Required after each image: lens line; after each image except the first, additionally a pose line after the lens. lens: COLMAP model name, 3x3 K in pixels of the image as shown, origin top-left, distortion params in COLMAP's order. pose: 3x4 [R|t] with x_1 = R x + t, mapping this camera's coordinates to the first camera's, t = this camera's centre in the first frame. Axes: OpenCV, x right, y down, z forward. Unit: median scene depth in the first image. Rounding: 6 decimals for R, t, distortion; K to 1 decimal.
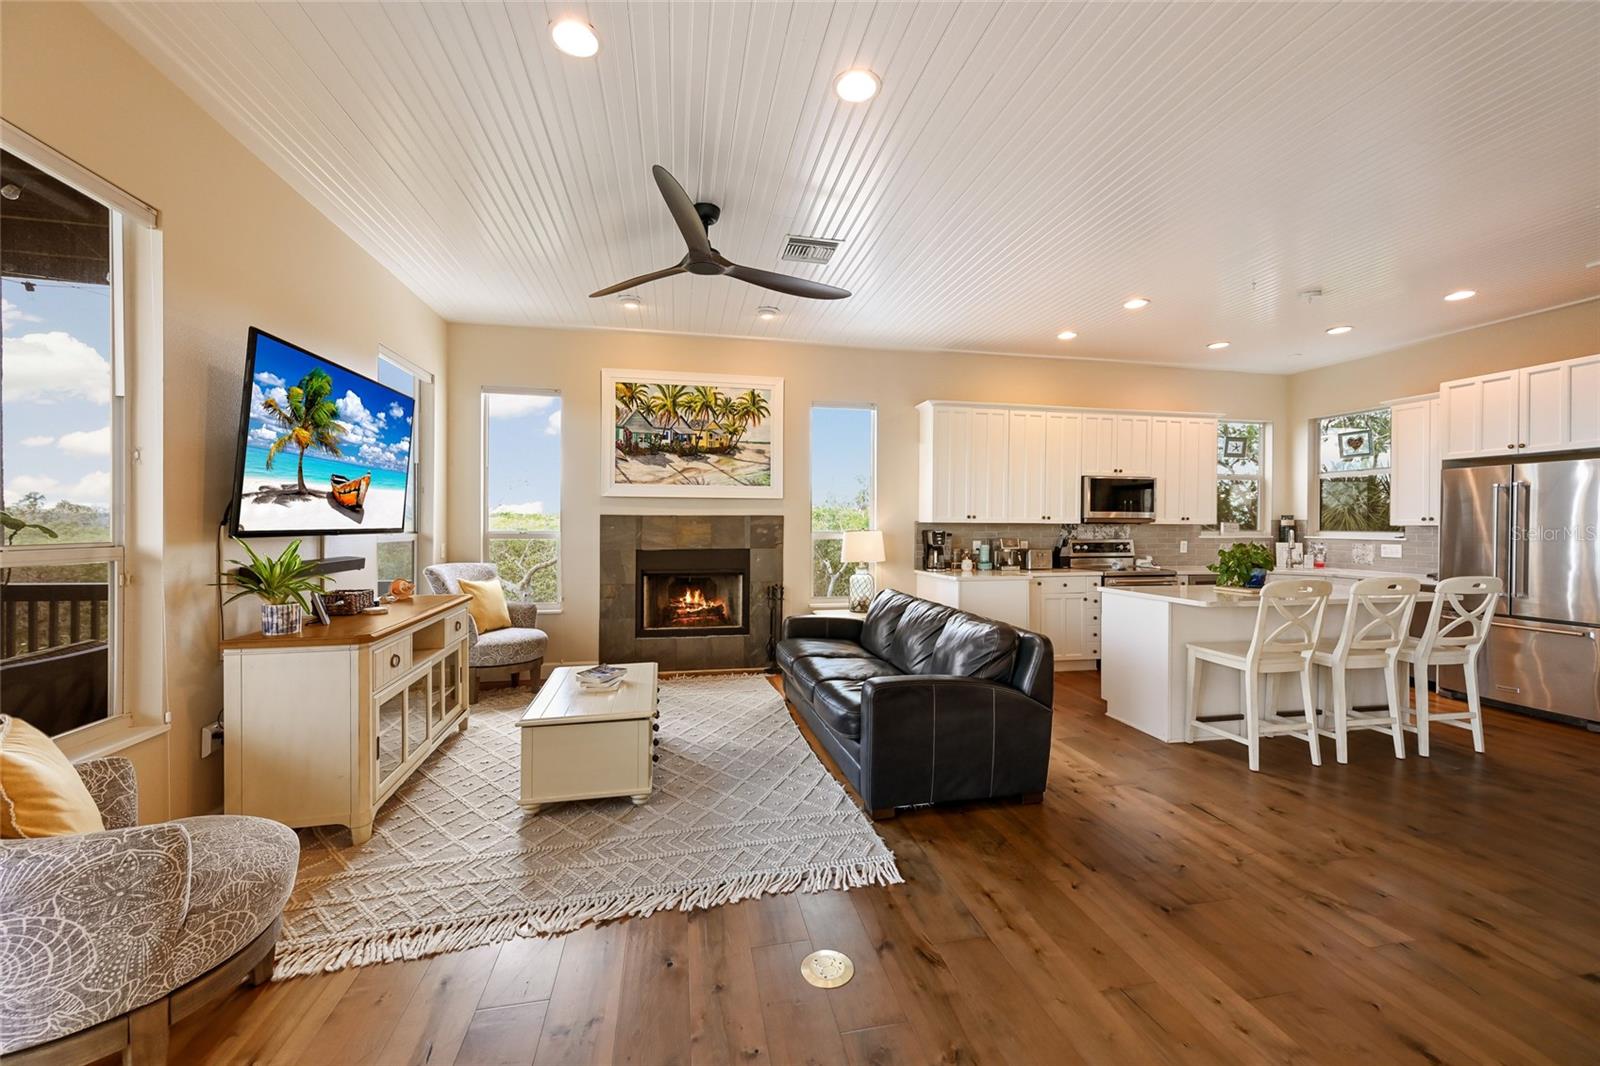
lens RADIAL K [[632.6, 0, 833.8], [0, 632.6, 527.6], [0, 0, 1]] dist [-0.007449, -0.000113]
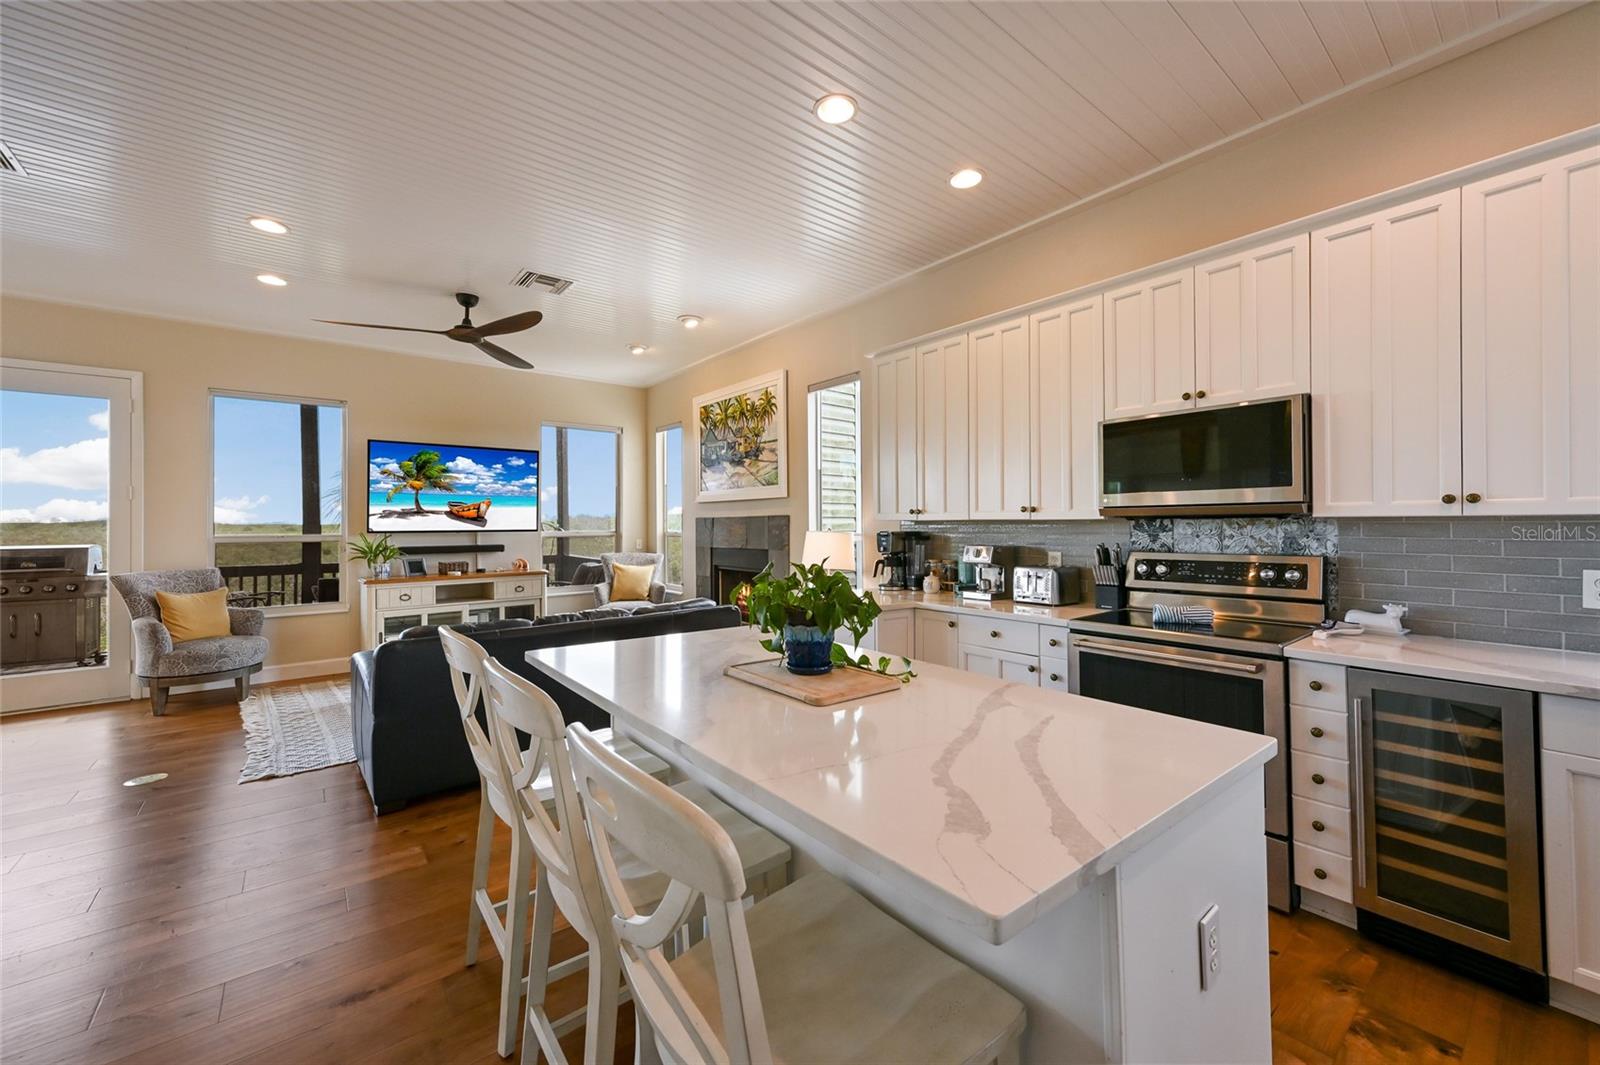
lens RADIAL K [[635.3, 0, 810.6], [0, 635.3, 527.9], [0, 0, 1]] dist [0.017424, 0.000081]
pose [[0.434005, -0.000438, -0.900910, 0.819153], [0.003827, 0.999992, 0.001357, -0.001302], [0.900902, -0.004037, 0.434004, 0.647717]]
